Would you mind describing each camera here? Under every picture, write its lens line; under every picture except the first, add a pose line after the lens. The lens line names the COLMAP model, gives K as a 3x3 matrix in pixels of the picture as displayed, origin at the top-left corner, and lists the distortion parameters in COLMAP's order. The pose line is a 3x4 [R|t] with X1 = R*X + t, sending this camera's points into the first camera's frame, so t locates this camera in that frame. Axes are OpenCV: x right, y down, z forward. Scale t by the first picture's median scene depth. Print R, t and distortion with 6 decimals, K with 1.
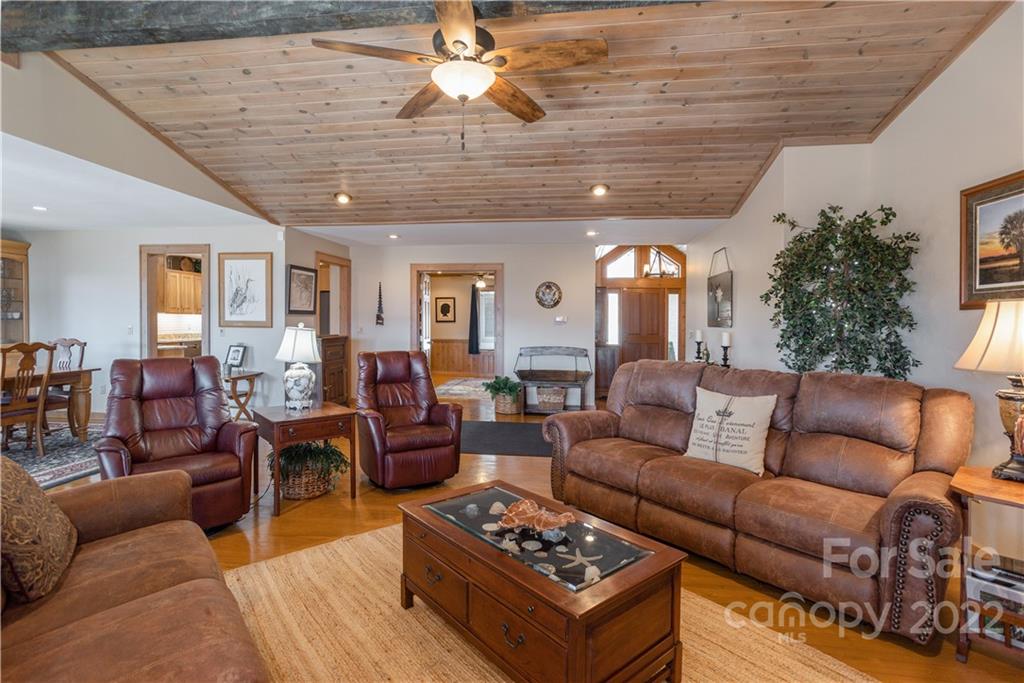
lens RADIAL K [[507.5, 0, 493.9], [0, 507.5, 325.9], [0, 0, 1]] dist [-0.015018, 0.009309]
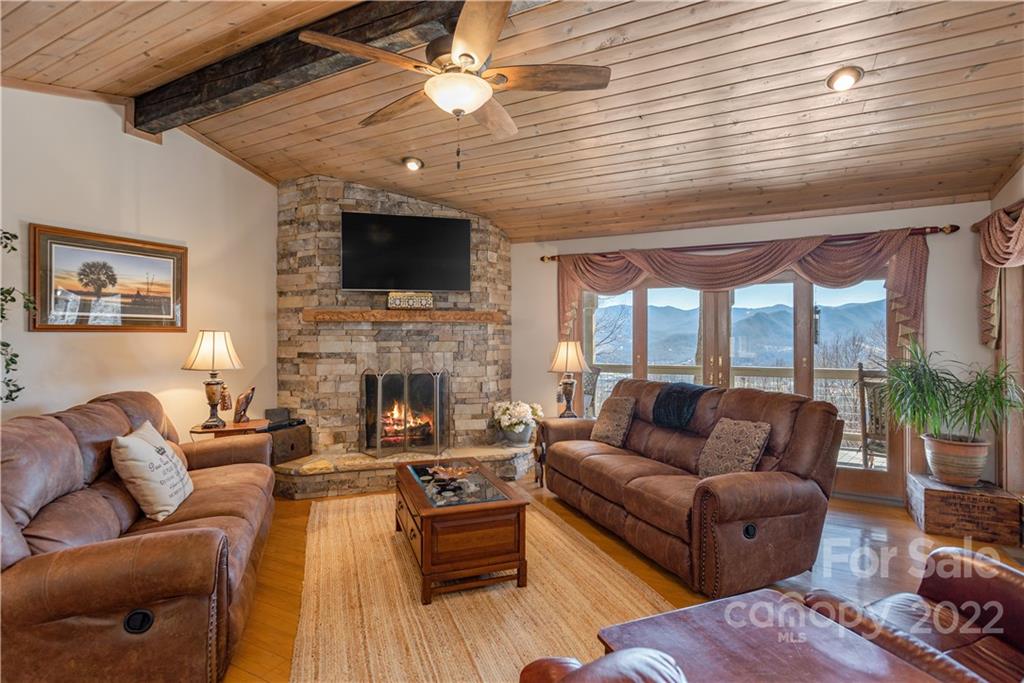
lens RADIAL K [[507.5, 0, 472.7], [0, 507.5, 337.5], [0, 0, 1]] dist [-0.015018, 0.009309]
pose [[-0.928789, -0.012764, 0.370389, -0.381095], [-0.008255, 0.999871, 0.013755, -0.041838], [-0.370517, 0.009718, -0.928775, 1.669118]]
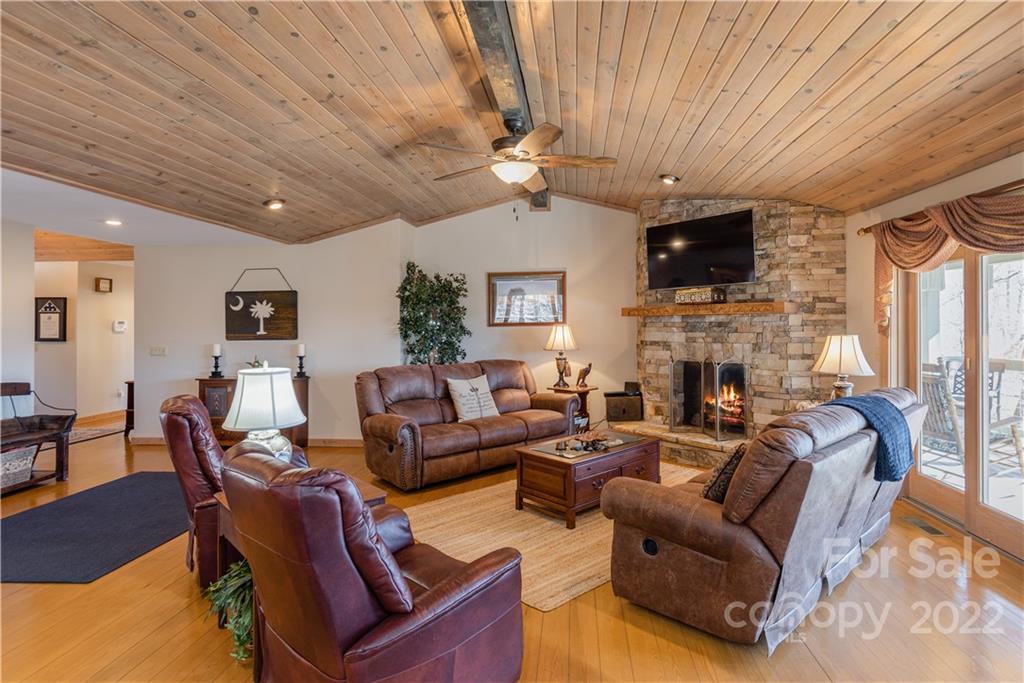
lens RADIAL K [[507.5, 0, 553.7], [0, 507.5, 316.1], [0, 0, 1]] dist [-0.015018, 0.009309]
pose [[-0.091712, 0.002030, 0.995784, -1.312716], [0.016878, 0.999857, -0.000484, -0.071064], [-0.995643, 0.016762, -0.091733, 0.917026]]
